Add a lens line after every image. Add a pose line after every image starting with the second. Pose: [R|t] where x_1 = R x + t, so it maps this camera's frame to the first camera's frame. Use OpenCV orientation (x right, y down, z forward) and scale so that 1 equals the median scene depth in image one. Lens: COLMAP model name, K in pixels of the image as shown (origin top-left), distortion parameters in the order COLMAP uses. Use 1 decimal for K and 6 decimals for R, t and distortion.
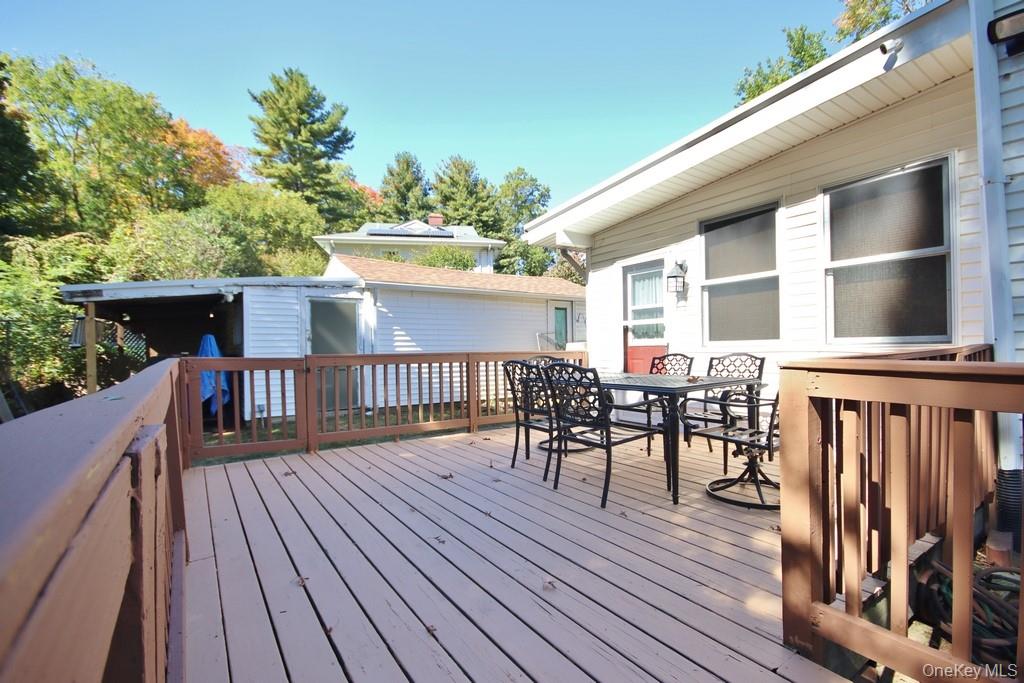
lens RADIAL K [[469.9, 0, 514.4], [0, 469.9, 353.6], [0, 0, 1]] dist [0.000961, 0.000148]
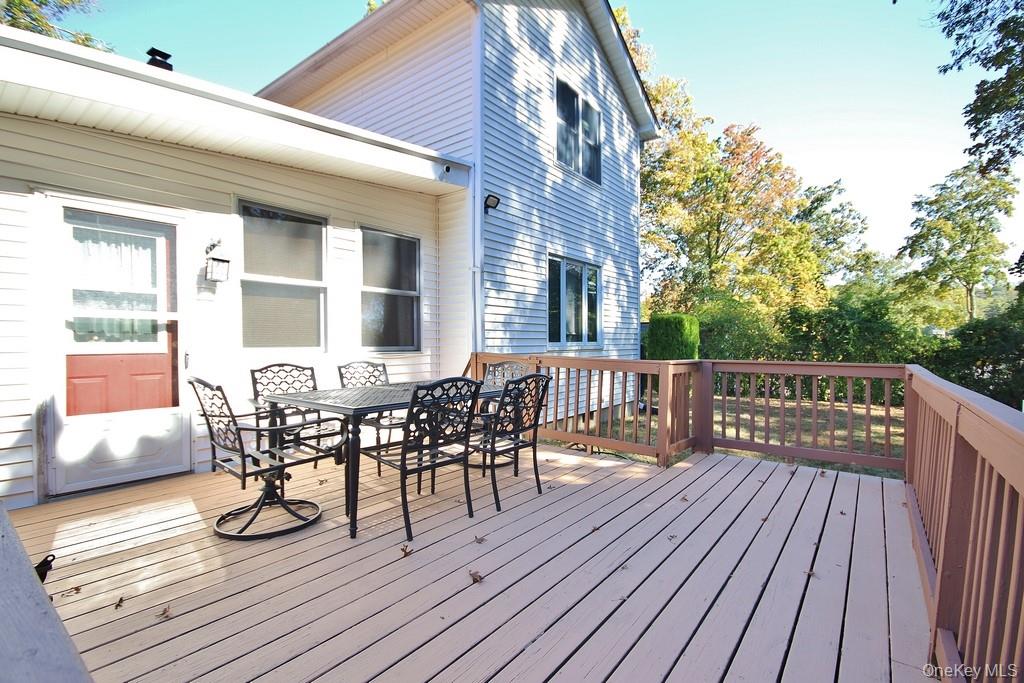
lens RADIAL K [[469.9, 0, 514.4], [0, 469.9, 353.6], [0, 0, 1]] dist [0.000961, 0.000148]
pose [[-0.307319, -0.012873, 0.951519, -0.043310], [0.008555, 0.999831, 0.016290, -0.002118], [-0.951568, 0.013146, -0.307157, 0.067212]]
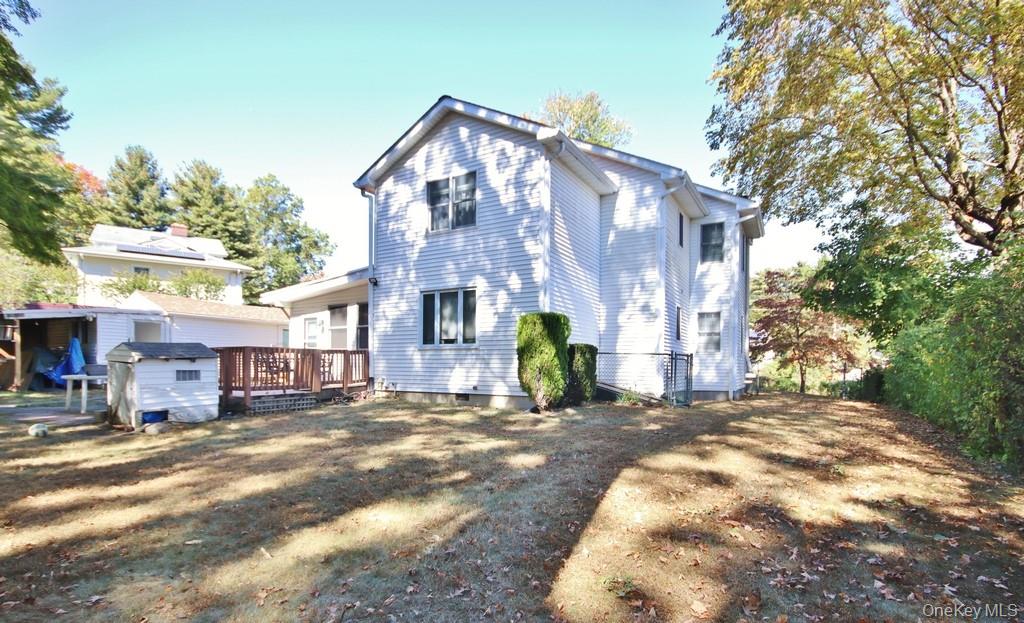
lens RADIAL K [[496.8, 0, 464.1], [0, 496.8, 367.2], [0, 0, 1]] dist [0.001726, -0.000214]
pose [[0.926933, 0.015657, 0.374900, 0.003989], [-0.014553, 0.999877, -0.005777, 0.007302], [-0.374945, -0.000101, 0.927047, -0.169230]]
